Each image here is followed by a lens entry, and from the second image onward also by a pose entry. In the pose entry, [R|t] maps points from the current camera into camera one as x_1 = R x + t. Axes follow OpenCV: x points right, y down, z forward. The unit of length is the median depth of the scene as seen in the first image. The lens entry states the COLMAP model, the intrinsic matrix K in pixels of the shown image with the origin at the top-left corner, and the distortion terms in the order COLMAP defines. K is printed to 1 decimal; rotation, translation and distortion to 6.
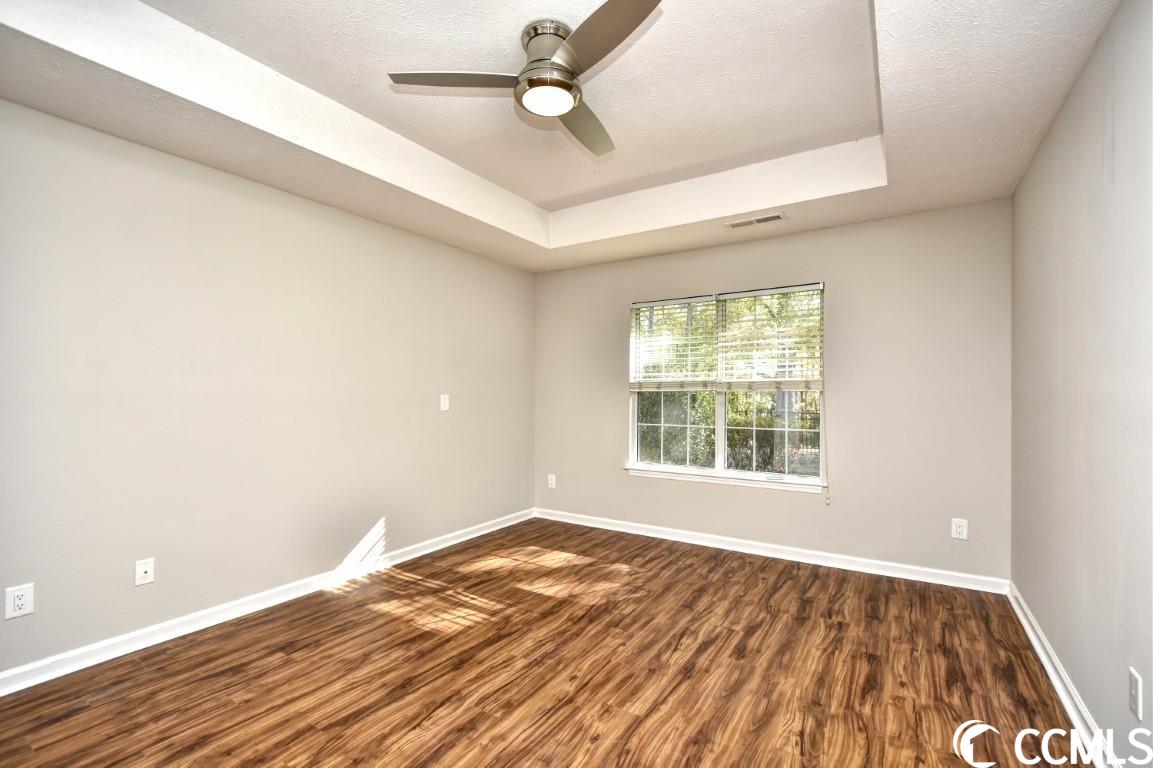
lens RADIAL K [[525.2, 0, 592.0], [0, 525.2, 402.6], [0, 0, 1]] dist [0.001608, -0.004884]
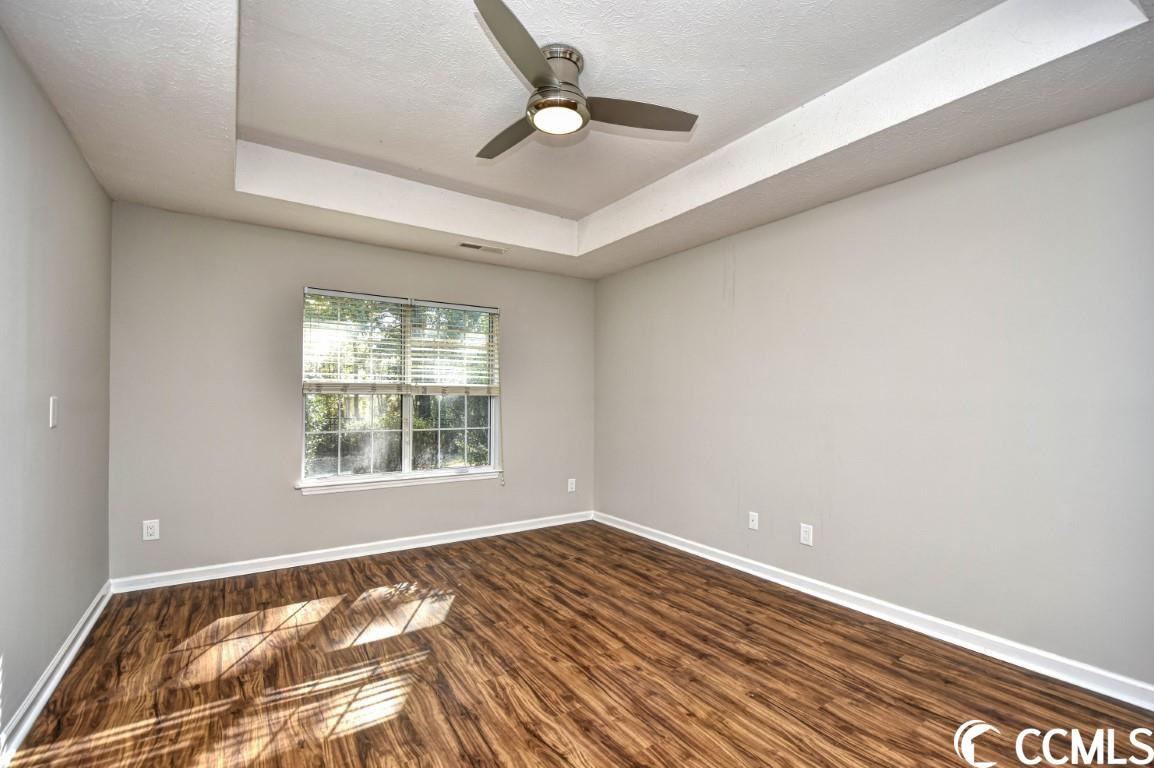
lens RADIAL K [[525.7, 0, 592.5], [0, 525.7, 402.6], [0, 0, 1]] dist [0.001608, -0.004884]
pose [[0.366901, -0.006517, 0.930237, -0.898839], [0.010833, 0.999938, 0.002733, -0.008204], [-0.930197, 0.009074, 0.366948, 0.462660]]
